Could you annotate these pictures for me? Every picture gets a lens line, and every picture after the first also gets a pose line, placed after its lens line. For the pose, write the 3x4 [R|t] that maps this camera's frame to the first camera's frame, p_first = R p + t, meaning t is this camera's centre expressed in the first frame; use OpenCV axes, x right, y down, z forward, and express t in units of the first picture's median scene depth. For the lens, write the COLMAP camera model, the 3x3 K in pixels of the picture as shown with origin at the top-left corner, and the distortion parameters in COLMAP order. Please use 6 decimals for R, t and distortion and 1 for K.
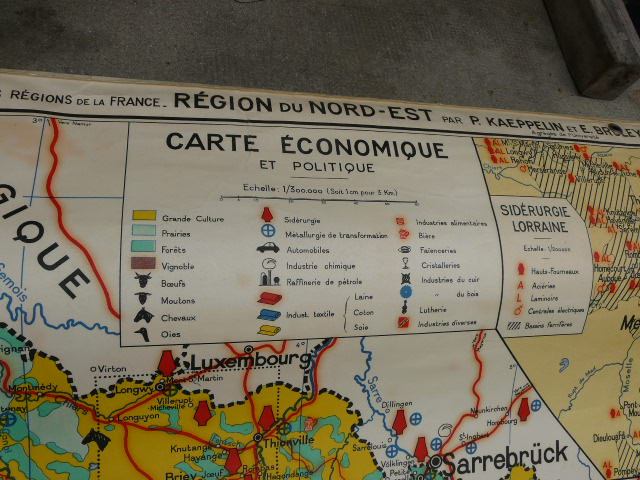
lens RADIAL K [[530.2, 0, 317.3], [0, 530.2, 243.0], [0, 0, 1]] dist [-0.089496, 0.102509]
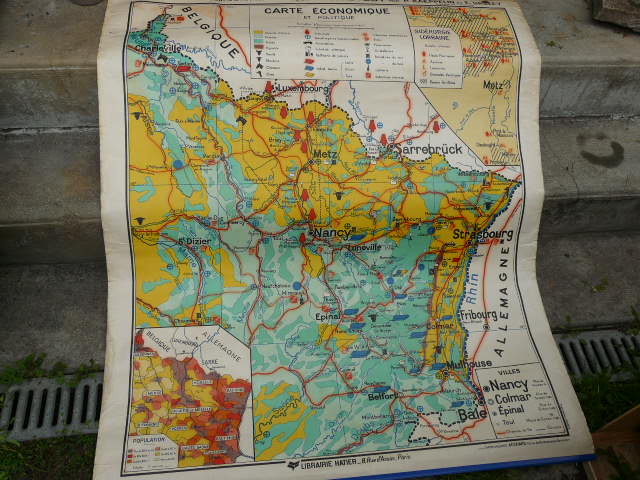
lens RADIAL K [[530.2, 0, 317.3], [0, 530.2, 243.0], [0, 0, 1]] dist [-0.089496, 0.102509]
pose [[0.989883, -0.055739, -0.130483, 0.195364], [0.045808, 0.995907, -0.077913, 1.013522], [0.134291, 0.071147, 0.988385, -1.197805]]
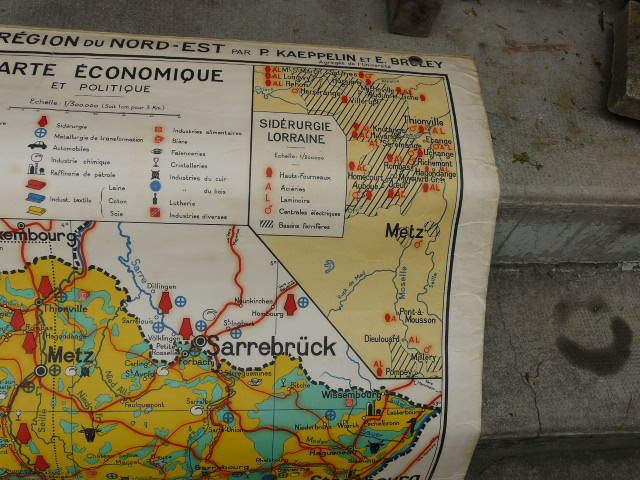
lens RADIAL K [[530.2, 0, 317.3], [0, 530.2, 243.0], [0, 0, 1]] dist [-0.089496, 0.102509]
pose [[0.990227, 0.018887, -0.138183, 0.671988], [-0.019622, 0.999800, -0.003956, 0.210983], [0.138080, 0.006629, 0.990399, -0.125411]]
